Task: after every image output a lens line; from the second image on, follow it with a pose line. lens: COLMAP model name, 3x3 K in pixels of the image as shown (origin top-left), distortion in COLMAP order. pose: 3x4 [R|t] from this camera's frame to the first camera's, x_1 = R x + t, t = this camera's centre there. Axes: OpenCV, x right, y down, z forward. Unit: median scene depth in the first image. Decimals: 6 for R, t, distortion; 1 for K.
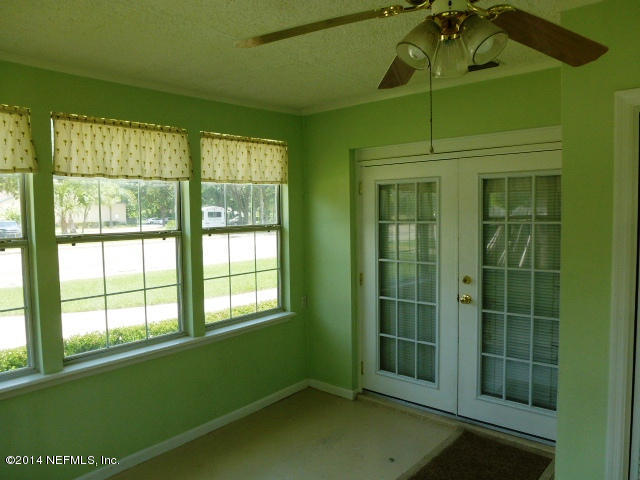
lens RADIAL K [[491.9, 0, 320.0], [0, 491.9, 240.0], [0, 0, 1]] dist [0.109242, 0.000514]
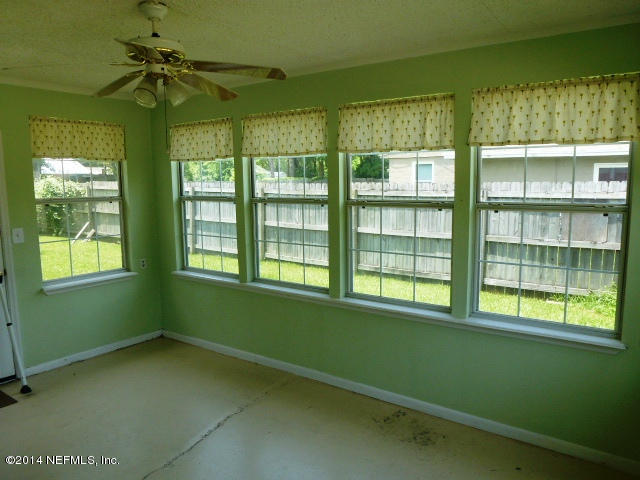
lens RADIAL K [[459.7, 0, 320.0], [0, 459.7, 240.0], [0, 0, 1]] dist [0.001047, 0.000714]
pose [[0.105988, 0.141176, -0.984295, 0.698387], [-0.063147, 0.988828, 0.135027, -0.063388], [0.992360, 0.047844, 0.113718, 0.817498]]
